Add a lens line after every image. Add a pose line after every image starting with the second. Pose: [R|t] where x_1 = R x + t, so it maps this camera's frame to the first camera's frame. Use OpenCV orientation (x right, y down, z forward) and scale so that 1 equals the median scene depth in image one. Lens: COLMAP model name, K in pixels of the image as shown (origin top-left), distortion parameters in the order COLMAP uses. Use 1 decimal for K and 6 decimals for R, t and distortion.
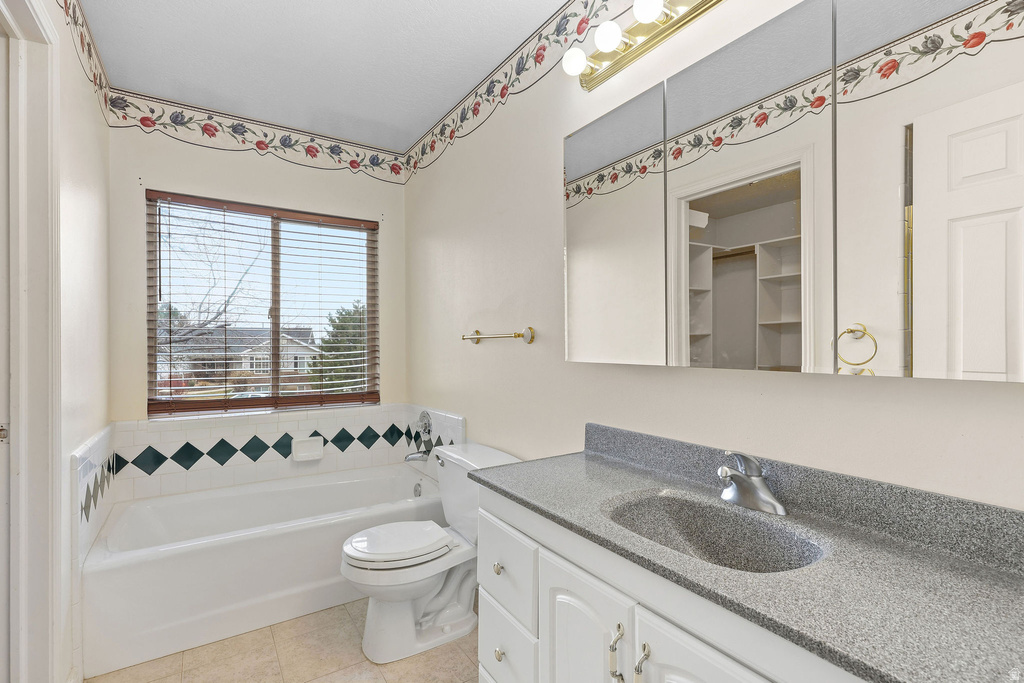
lens RADIAL K [[472.8, 0, 511.9], [0, 472.8, 342.6], [0, 0, 1]] dist [0.000351, 0.000545]
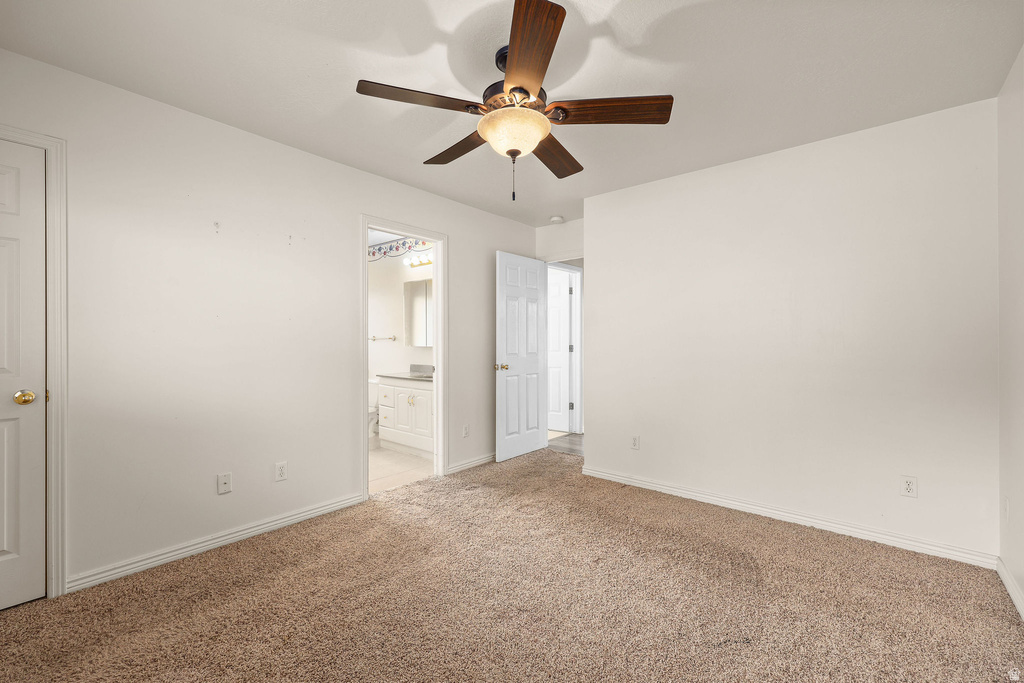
lens RADIAL K [[435.6, 0, 511.8], [0, 435.6, 341.3], [0, 0, 1]] dist [0.001999, -0.000118]
pose [[0.955047, 0.005833, 0.296398, -0.075120], [-0.005350, 0.999983, -0.002440, 0.006765], [-0.296407, 0.000744, 0.955061, -2.096670]]
